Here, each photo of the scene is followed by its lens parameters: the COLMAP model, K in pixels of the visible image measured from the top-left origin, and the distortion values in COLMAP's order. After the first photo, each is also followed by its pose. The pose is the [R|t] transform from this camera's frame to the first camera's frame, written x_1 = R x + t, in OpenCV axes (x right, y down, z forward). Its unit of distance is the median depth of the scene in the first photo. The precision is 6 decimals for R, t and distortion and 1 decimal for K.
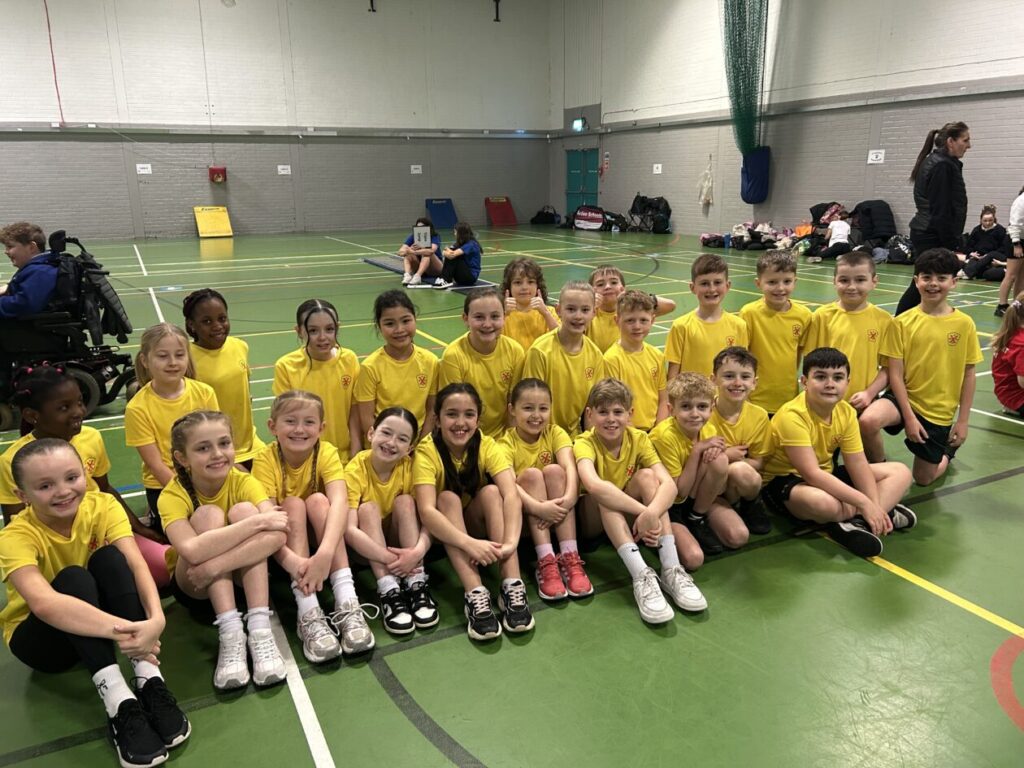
lens RADIAL K [[782.7, 0, 512.2], [0, 782.7, 377.8], [0, 0, 1]] dist [0.053569, -0.053903]
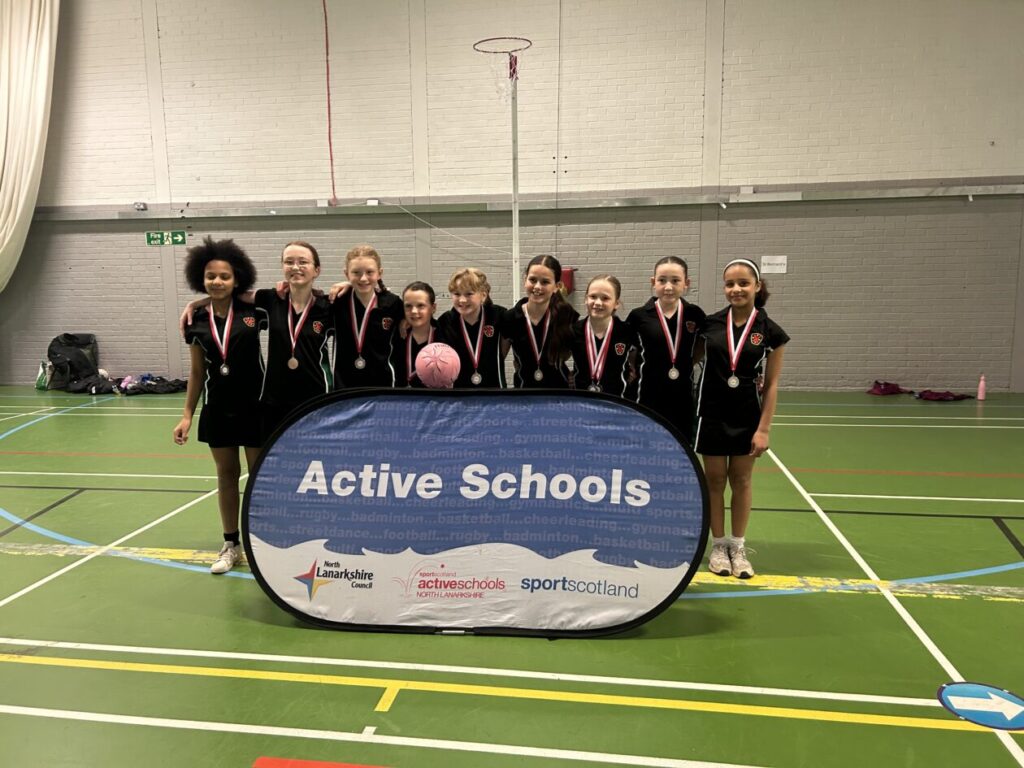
lens RADIAL K [[782.7, 0, 507.3], [0, 782.7, 382.2], [0, 0, 1]] dist [0.053569, -0.053903]
pose [[0.806502, 0.094322, -0.583659, -0.083432], [-0.140360, 0.989515, -0.034039, -0.173825], [0.574328, 0.109375, 0.811285, 0.578168]]
